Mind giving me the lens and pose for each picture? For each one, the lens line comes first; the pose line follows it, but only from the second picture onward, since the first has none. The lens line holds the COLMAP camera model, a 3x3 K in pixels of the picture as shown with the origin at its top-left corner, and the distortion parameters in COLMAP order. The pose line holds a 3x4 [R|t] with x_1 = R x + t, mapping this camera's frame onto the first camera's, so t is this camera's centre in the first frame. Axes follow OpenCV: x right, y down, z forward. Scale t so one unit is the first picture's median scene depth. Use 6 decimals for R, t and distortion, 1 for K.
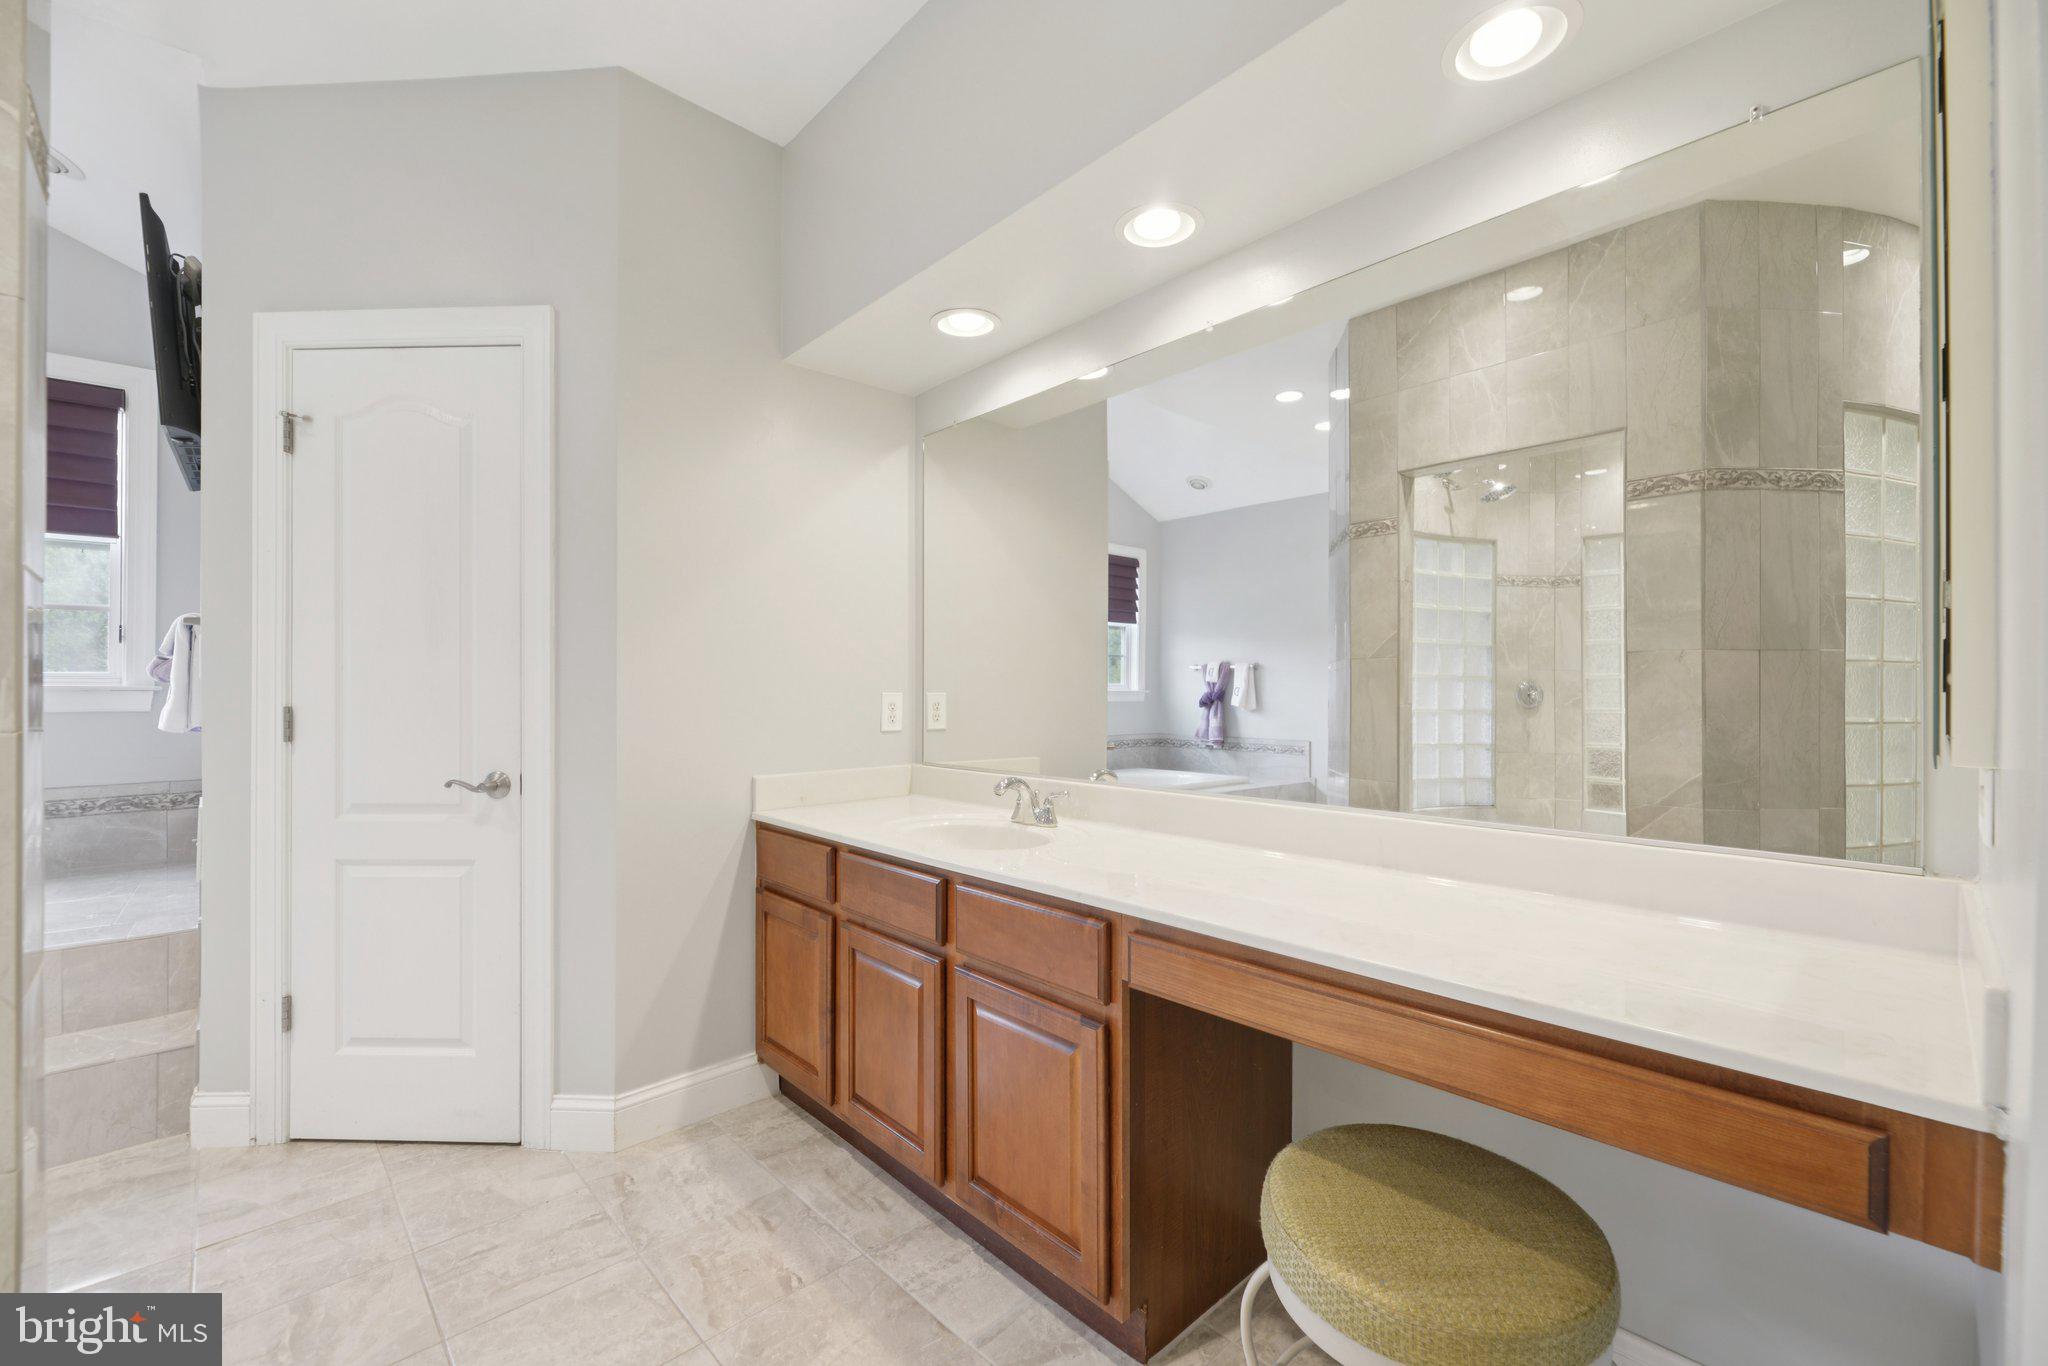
lens RADIAL K [[839.5, 0, 1033.9], [0, 839.5, 698.3], [0, 0, 1]] dist [0.004447, -0.004747]
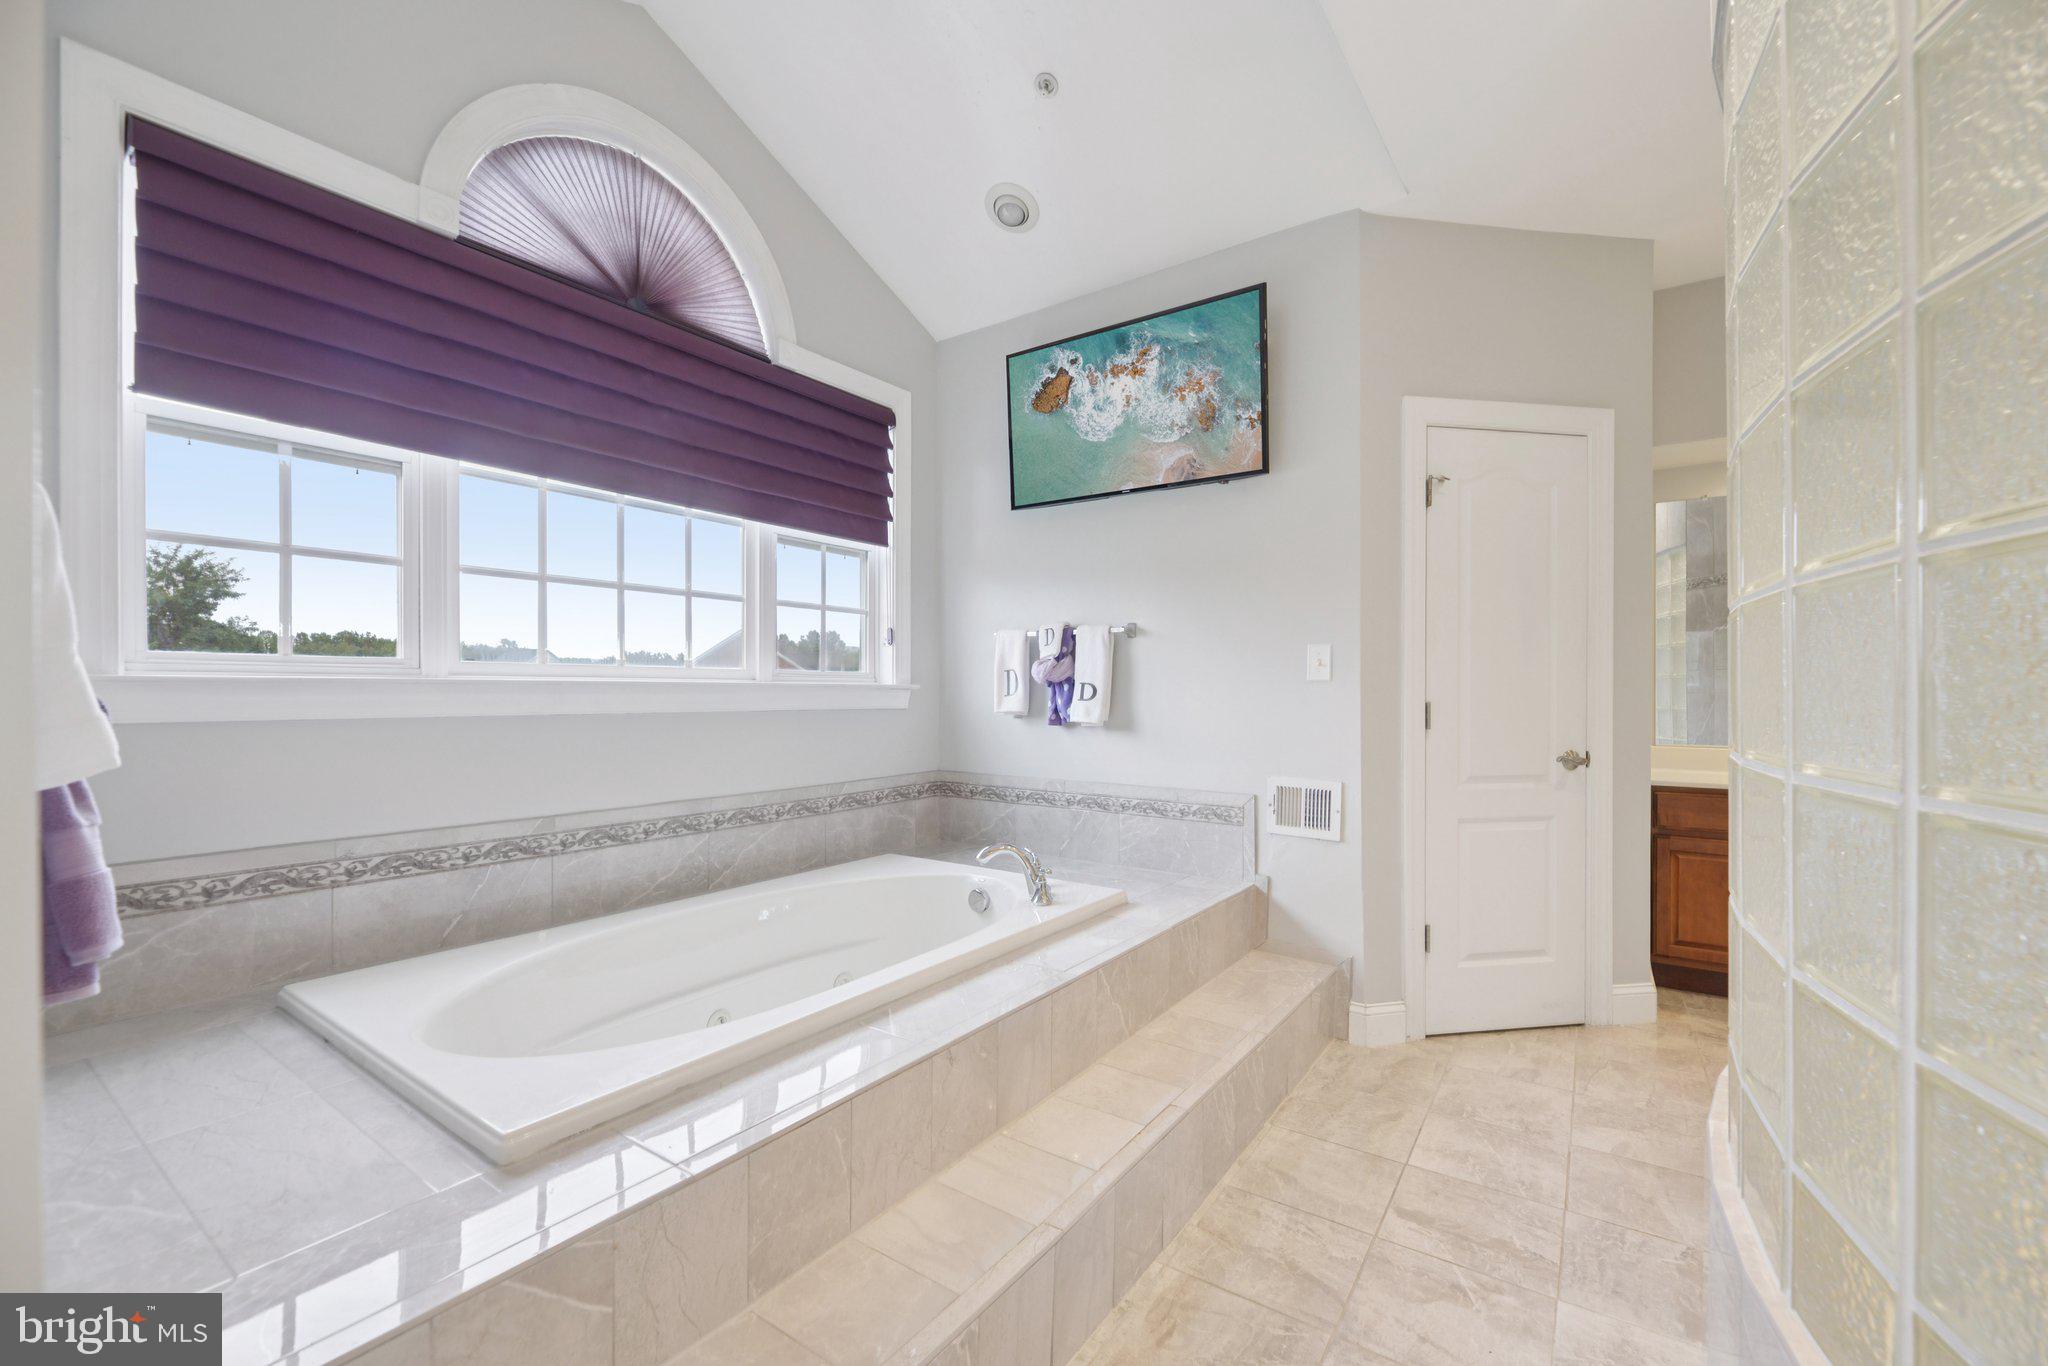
lens RADIAL K [[839.5, 0, 1066.2], [0, 839.5, 691.7], [0, 0, 1]] dist [0.004447, -0.004747]
pose [[0.976665, 0.000930, 0.214764, -1.697436], [0.000590, 0.999975, -0.007012, 0.002699], [-0.214765, 0.006975, 0.976641, -0.147396]]
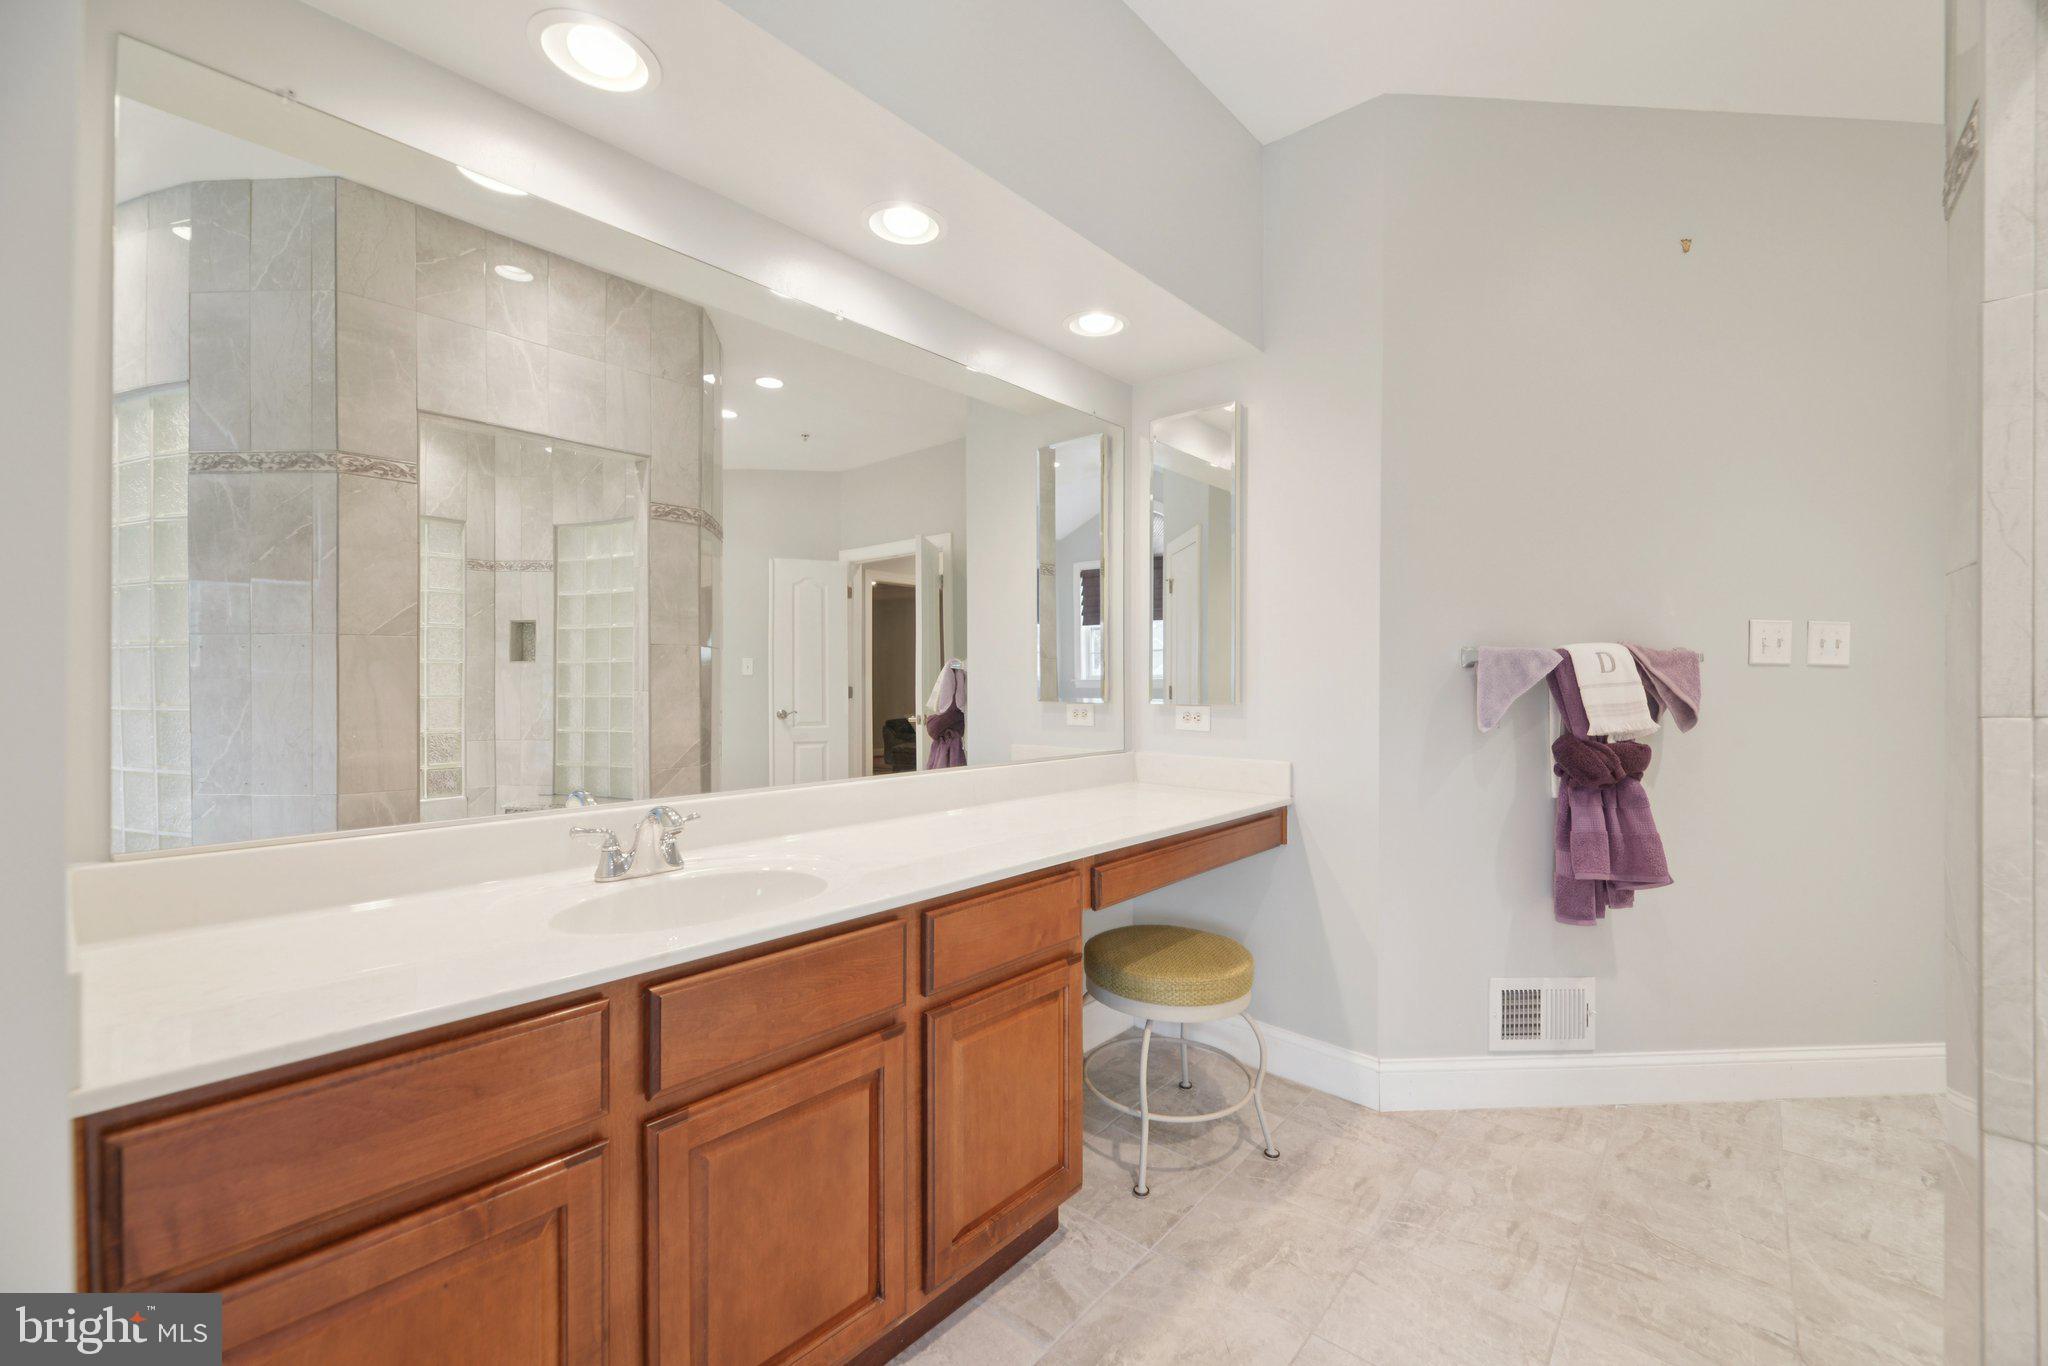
lens RADIAL K [[839.5, 0, 1036.6], [0, 839.5, 689.6], [0, 0, 1]] dist [0.004447, -0.004747]
pose [[-0.115556, -0.010635, 0.993244, -0.738106], [0.003807, 0.999931, 0.011149, -0.004134], [-0.993294, 0.005070, -0.115507, 0.800556]]
